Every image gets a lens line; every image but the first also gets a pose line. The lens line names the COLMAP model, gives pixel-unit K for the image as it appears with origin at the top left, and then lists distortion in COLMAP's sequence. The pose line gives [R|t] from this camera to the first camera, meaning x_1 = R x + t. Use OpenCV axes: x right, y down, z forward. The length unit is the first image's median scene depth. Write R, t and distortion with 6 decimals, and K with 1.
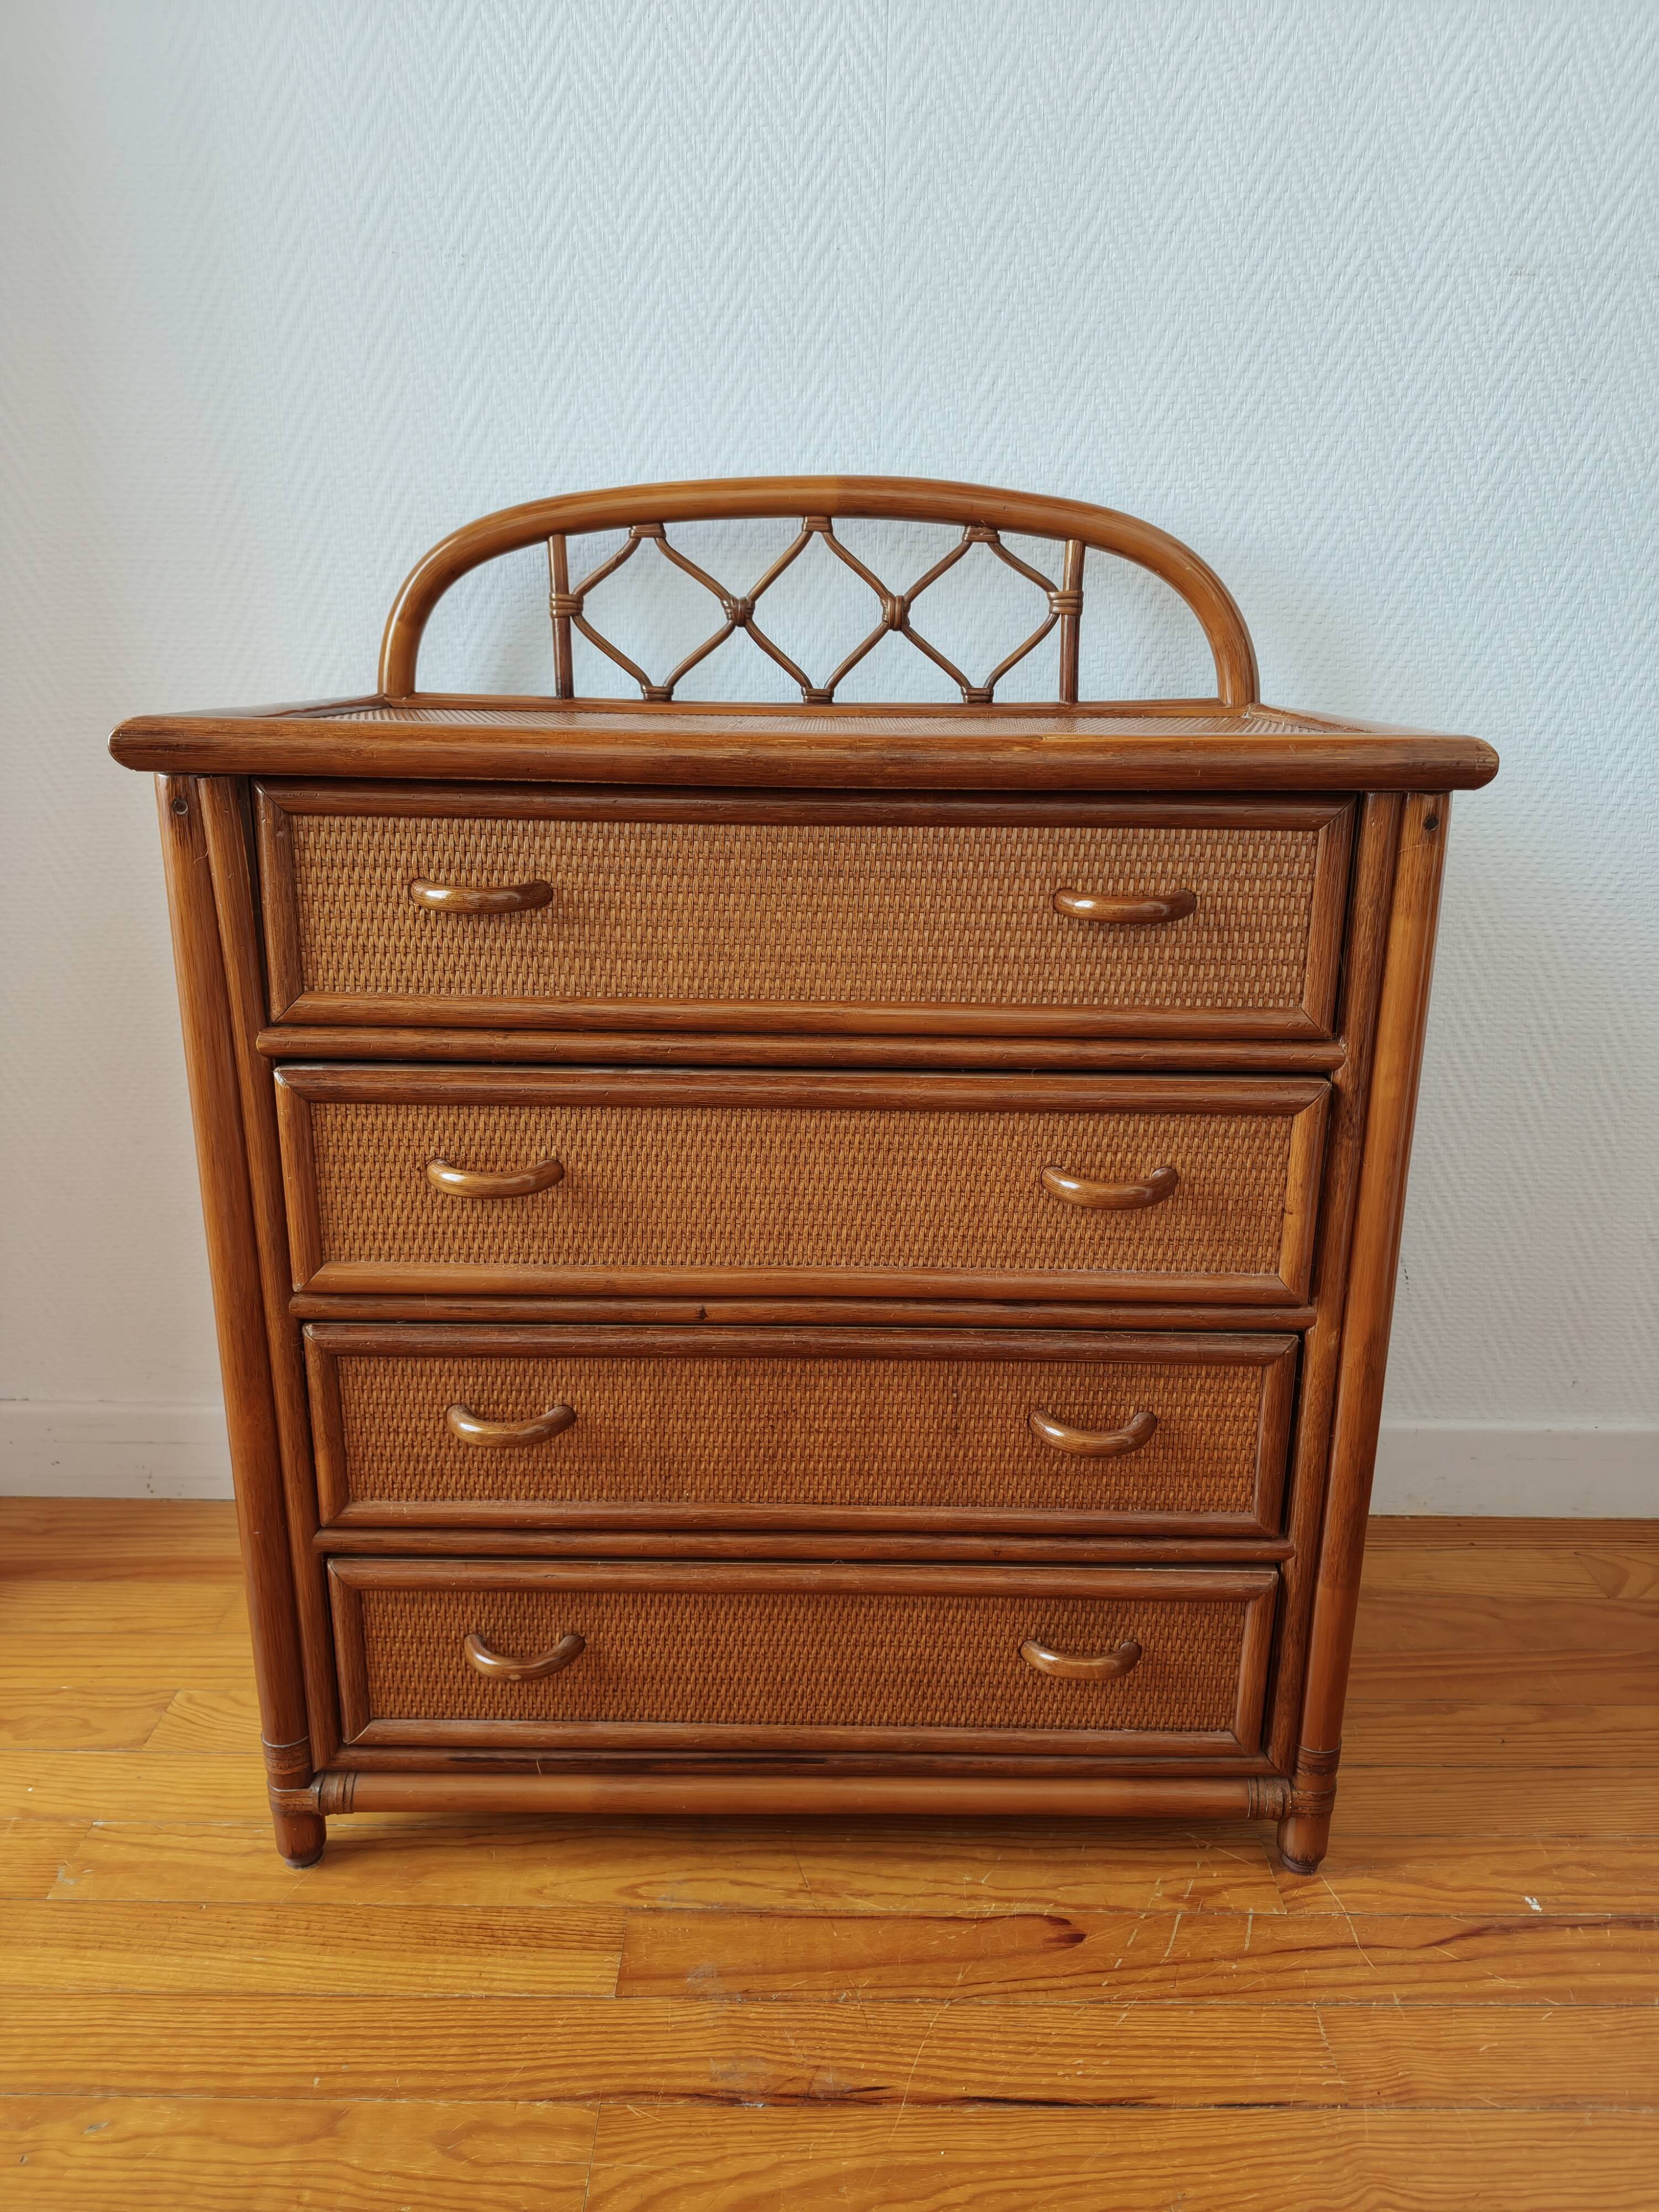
lens RADIAL K [[1532.0, 0, 842.2], [0, 1532.0, 1108.0], [0, 0, 1]] dist [-0.008827, -0.012011]
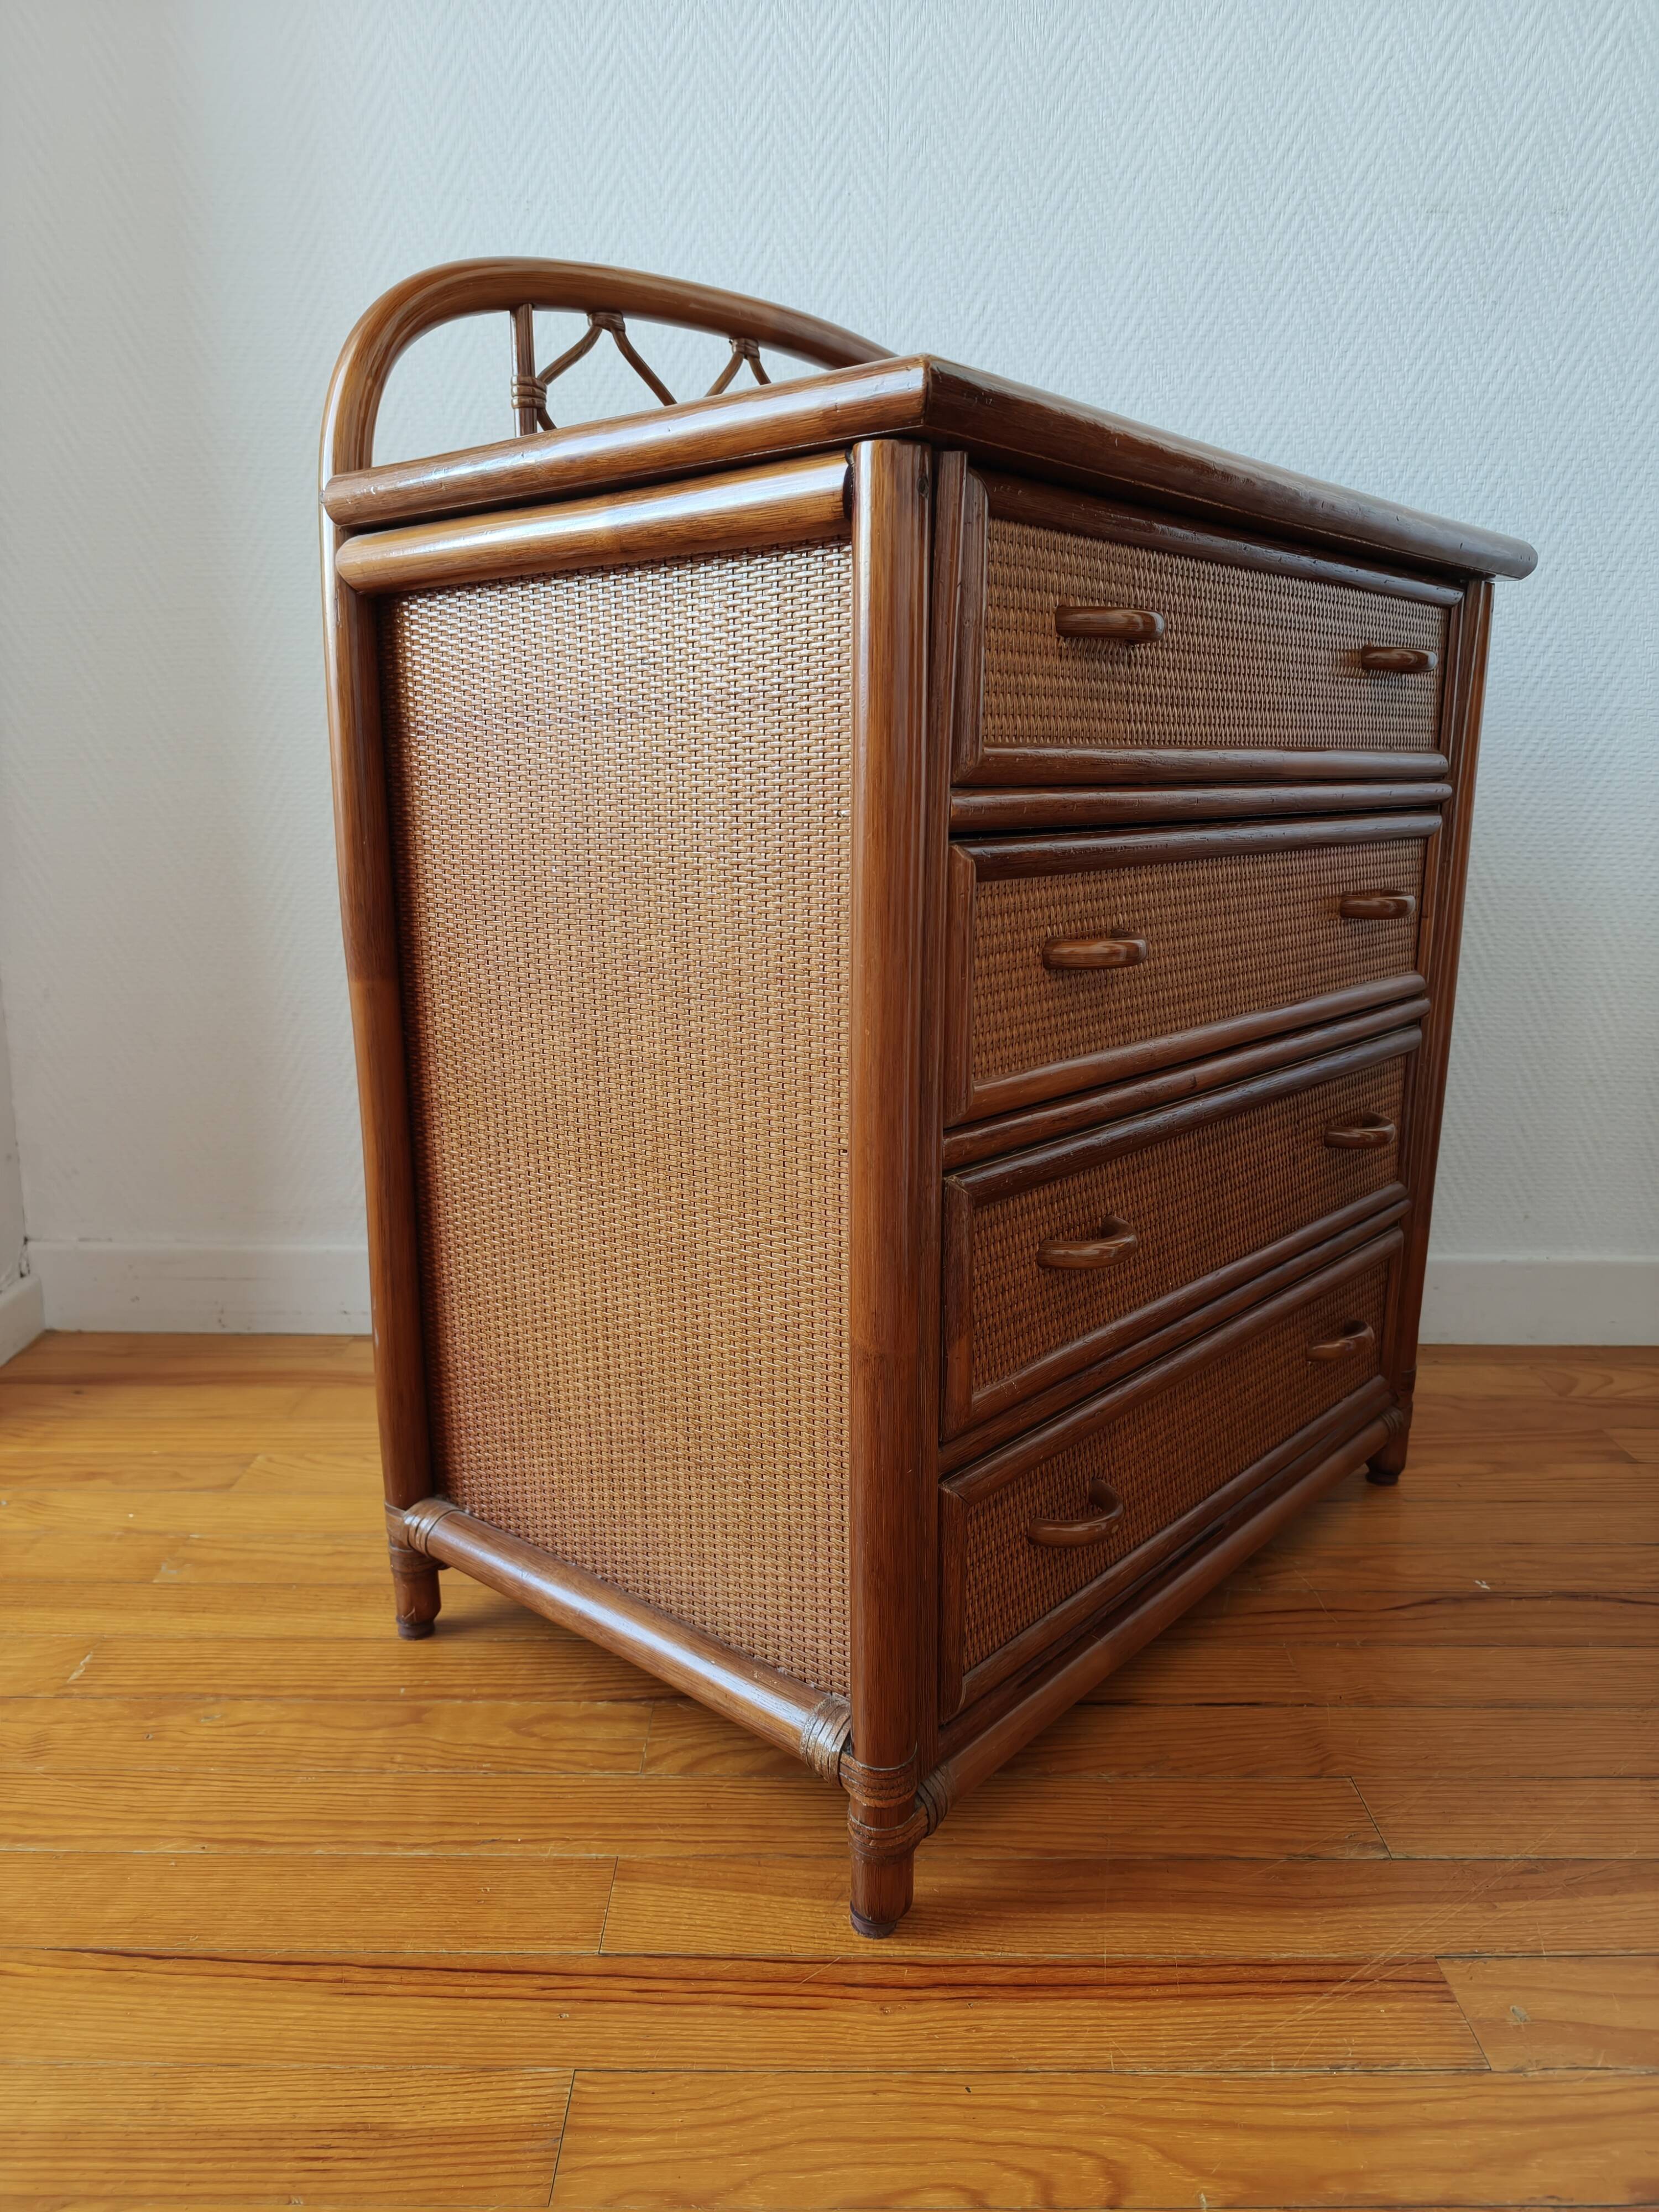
lens RADIAL K [[1532.0, 0, 839.0], [0, 1532.0, 1110.9], [0, 0, 1]] dist [-0.008827, -0.012011]
pose [[0.999983, -0.005370, -0.002215, -0.011719], [0.005224, 0.998094, -0.061493, 0.209596], [0.002541, 0.061480, 0.998105, -0.121456]]
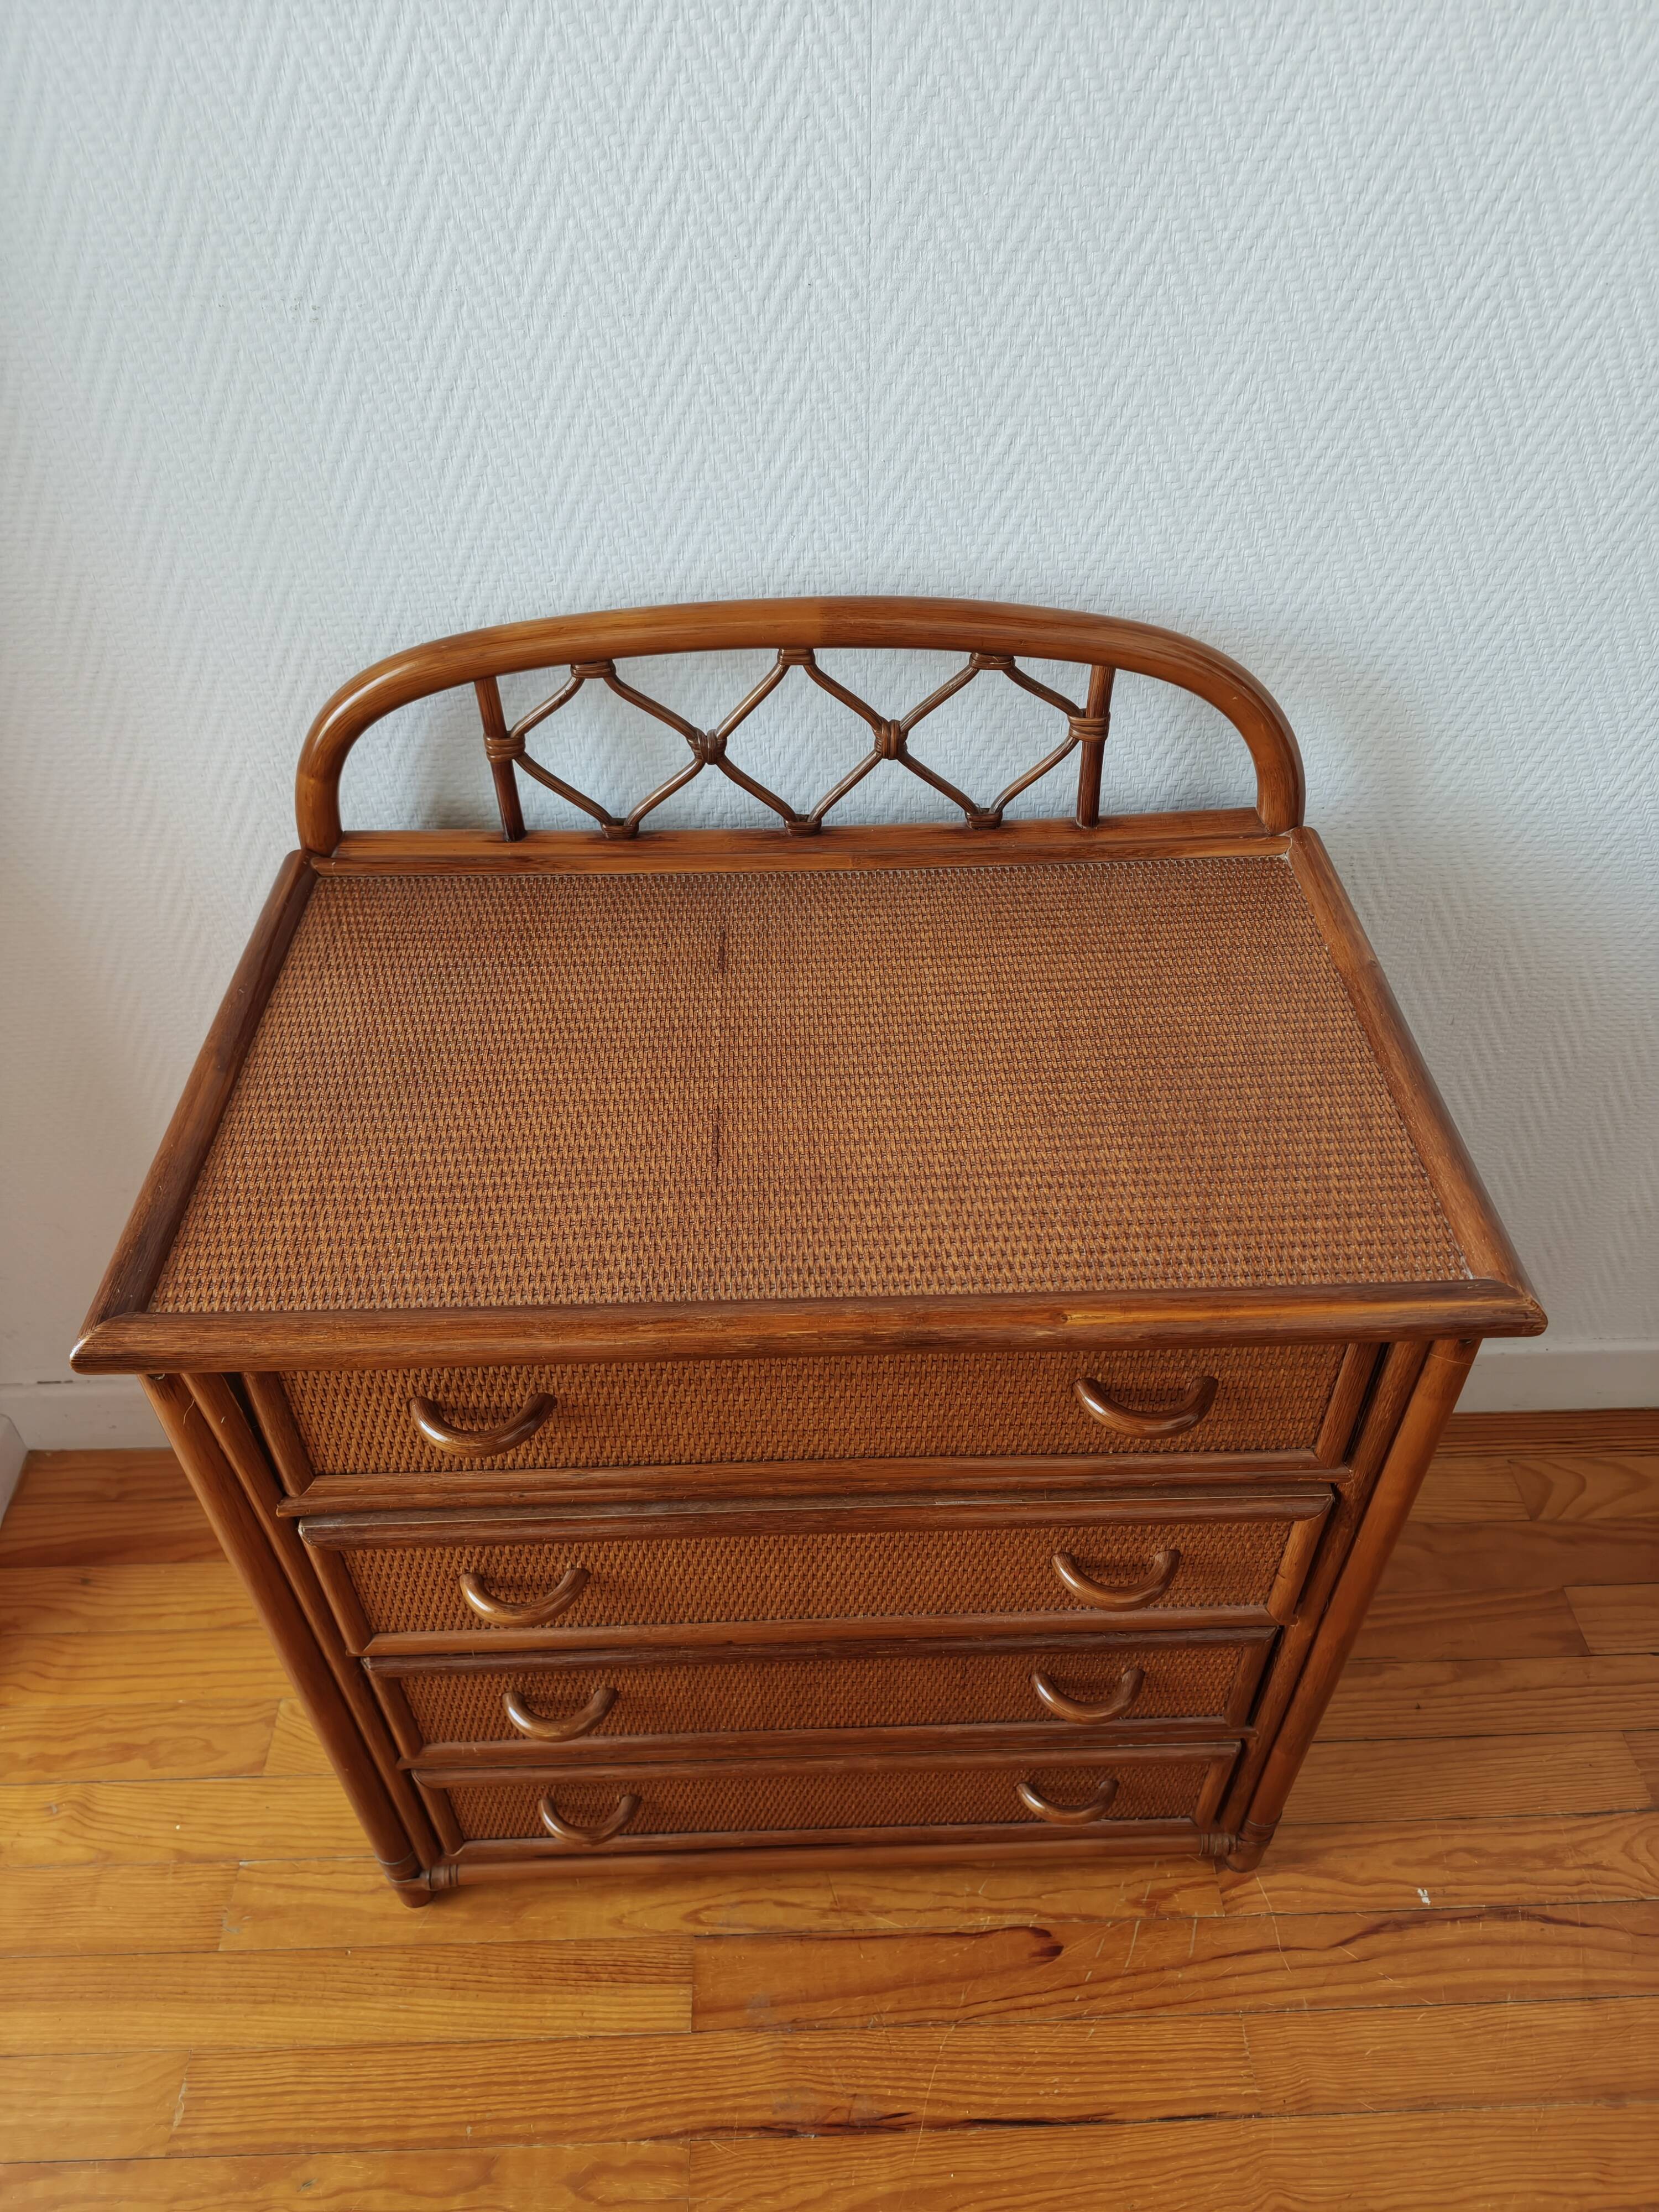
lens RADIAL K [[1532.0, 0, 838.6], [0, 1532.0, 1094.3], [0, 0, 1]] dist [-0.008827, -0.012011]
pose [[0.999358, -0.034451, 0.009877, -0.009821], [0.026973, 0.904471, 0.425681, -0.524943], [-0.023599, -0.425141, 0.904820, 0.144973]]
